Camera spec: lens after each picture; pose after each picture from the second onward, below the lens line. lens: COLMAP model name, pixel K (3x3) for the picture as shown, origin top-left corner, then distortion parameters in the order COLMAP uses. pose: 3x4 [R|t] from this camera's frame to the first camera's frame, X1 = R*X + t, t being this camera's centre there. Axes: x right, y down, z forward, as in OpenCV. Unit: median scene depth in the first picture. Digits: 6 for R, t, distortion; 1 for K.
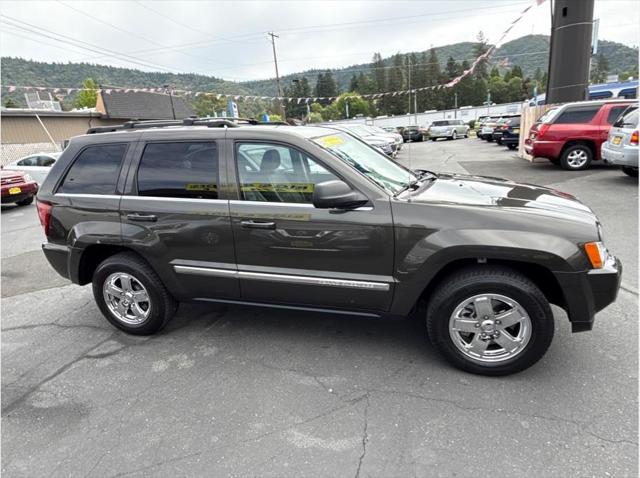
lens RADIAL K [[363.7, 0, 319.8], [0, 363.7, 241.3], [0, 0, 1]] dist [-0.005218, 0.006494]
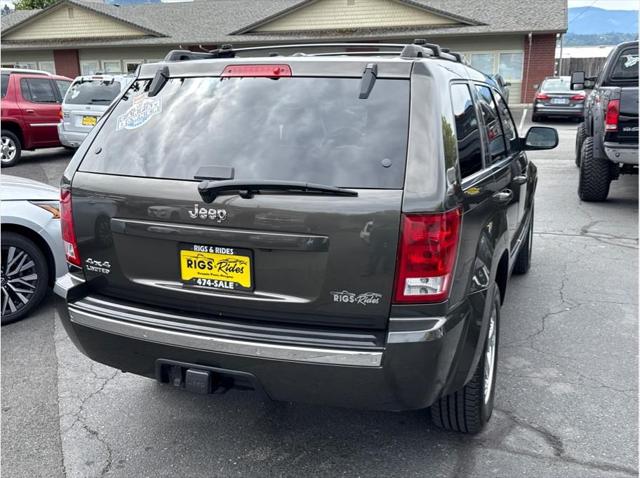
lens RADIAL K [[650.6, 0, 319.2], [0, 650.6, 237.5], [0, 0, 1]] dist [0.036354, 0.000000]
pose [[0.094190, -0.167524, 0.981358, -1.644014], [0.289448, 0.947766, 0.134008, -0.242055], [-0.952548, 0.271430, 0.137759, 1.150036]]
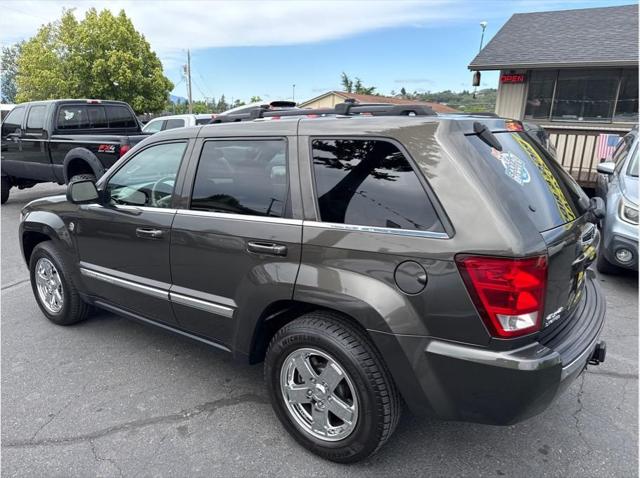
lens RADIAL K [[453.0, 0, 315.4], [0, 453.0, 235.9], [0, 0, 1]] dist [0.020116, -0.032270]
pose [[-0.936828, -0.018144, 0.349319, -0.673423], [0.157024, 0.870559, 0.466338, -0.635335], [-0.312564, 0.491730, -0.812715, 2.176202]]
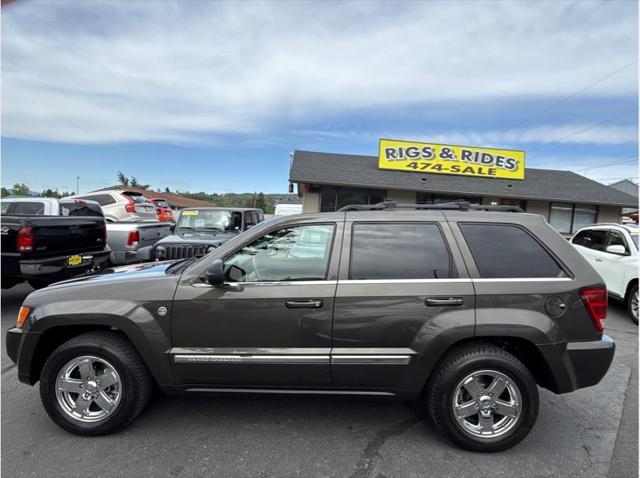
lens RADIAL K [[337.0, 0, 315.9], [0, 337.0, 238.1], [0, 0, 1]] dist [-0.000740, 0.001814]
pose [[-0.967301, 0.044305, -0.249731, 0.192070], [-0.045125, 0.938854, 0.341346, -0.664199], [0.249584, 0.341454, -0.906155, 2.169230]]
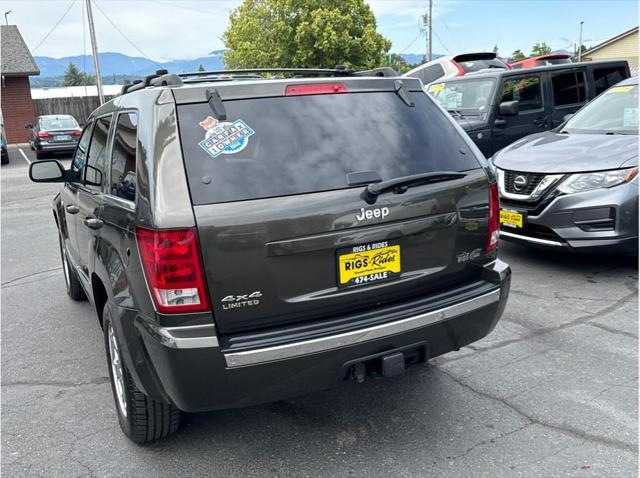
lens RADIAL K [[609.7, 0, 317.2], [0, 609.7, 238.9], [0, 0, 1]] dist [0.044683, 0.000000]
pose [[-0.669937, -0.055331, 0.740353, -1.428601], [0.314674, 0.882051, 0.350666, -0.492635], [-0.672432, 0.467894, -0.573508, 1.942839]]
